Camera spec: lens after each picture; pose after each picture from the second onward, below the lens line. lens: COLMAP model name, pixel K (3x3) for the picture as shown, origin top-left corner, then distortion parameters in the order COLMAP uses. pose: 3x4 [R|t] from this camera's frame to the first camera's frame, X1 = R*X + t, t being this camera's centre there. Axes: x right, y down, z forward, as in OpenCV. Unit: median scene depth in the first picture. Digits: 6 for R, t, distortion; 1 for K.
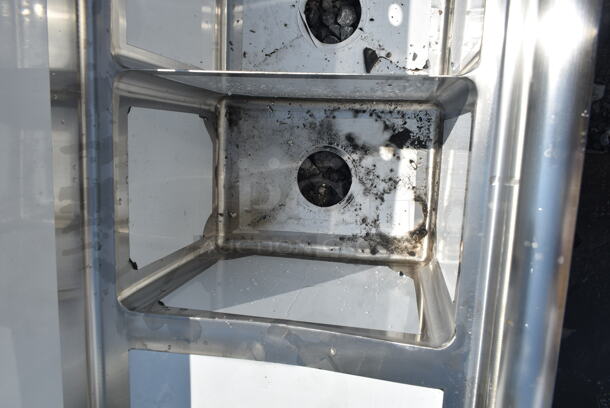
lens RADIAL K [[481.1, 0, 319.2], [0, 481.1, 202.1], [0, 0, 1]] dist [-0.024366, 0.020233]
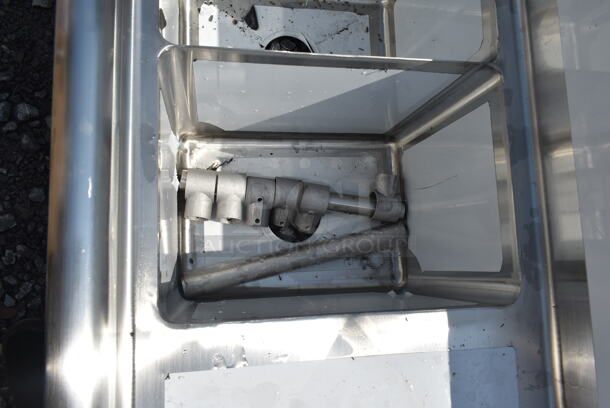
lens RADIAL K [[481.1, 0, 308.7], [0, 481.1, 203.6], [0, 0, 1]] dist [-0.024366, 0.020233]
pose [[-0.997290, 0.073565, 0.000823, 0.005938], [-0.073558, -0.996861, -0.029291, -0.675825], [-0.001335, -0.029272, 0.999571, -0.103403]]
